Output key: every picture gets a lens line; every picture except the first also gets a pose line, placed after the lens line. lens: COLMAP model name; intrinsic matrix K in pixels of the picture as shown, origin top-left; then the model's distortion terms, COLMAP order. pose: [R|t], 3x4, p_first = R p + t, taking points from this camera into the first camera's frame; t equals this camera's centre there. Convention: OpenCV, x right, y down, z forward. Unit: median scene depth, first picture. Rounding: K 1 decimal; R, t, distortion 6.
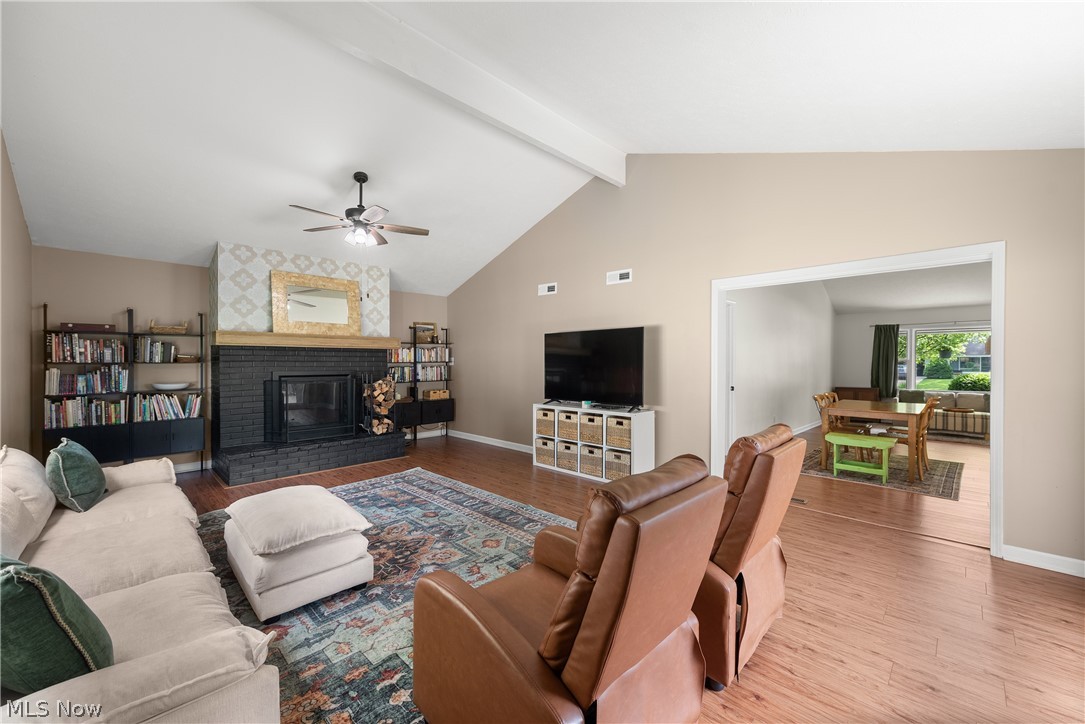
lens RADIAL K [[428.1, 0, 543.8], [0, 428.1, 363.0], [0, 0, 1]] dist [0.002307, -0.000276]
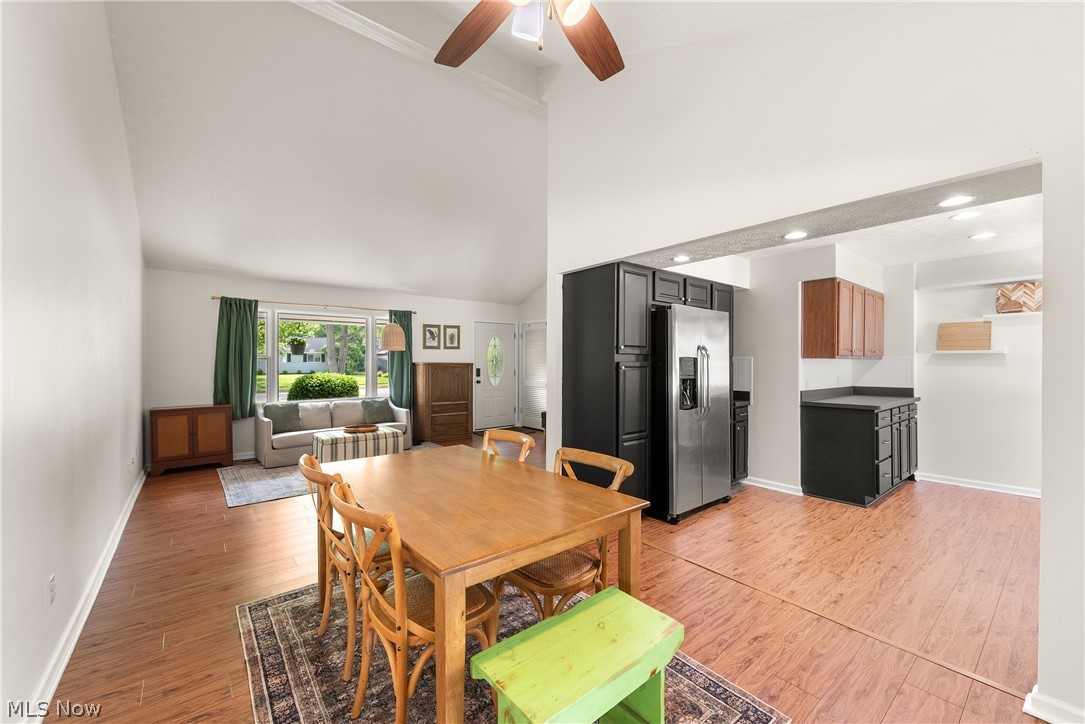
lens RADIAL K [[428.1, 0, 543.8], [0, 428.1, 363.0], [0, 0, 1]] dist [0.002307, -0.000276]
pose [[0.117323, -0.005615, 0.993078, 0.540281], [0.002079, 0.999983, 0.005408, -0.001108], [-0.993092, 0.001430, 0.117332, 1.088423]]
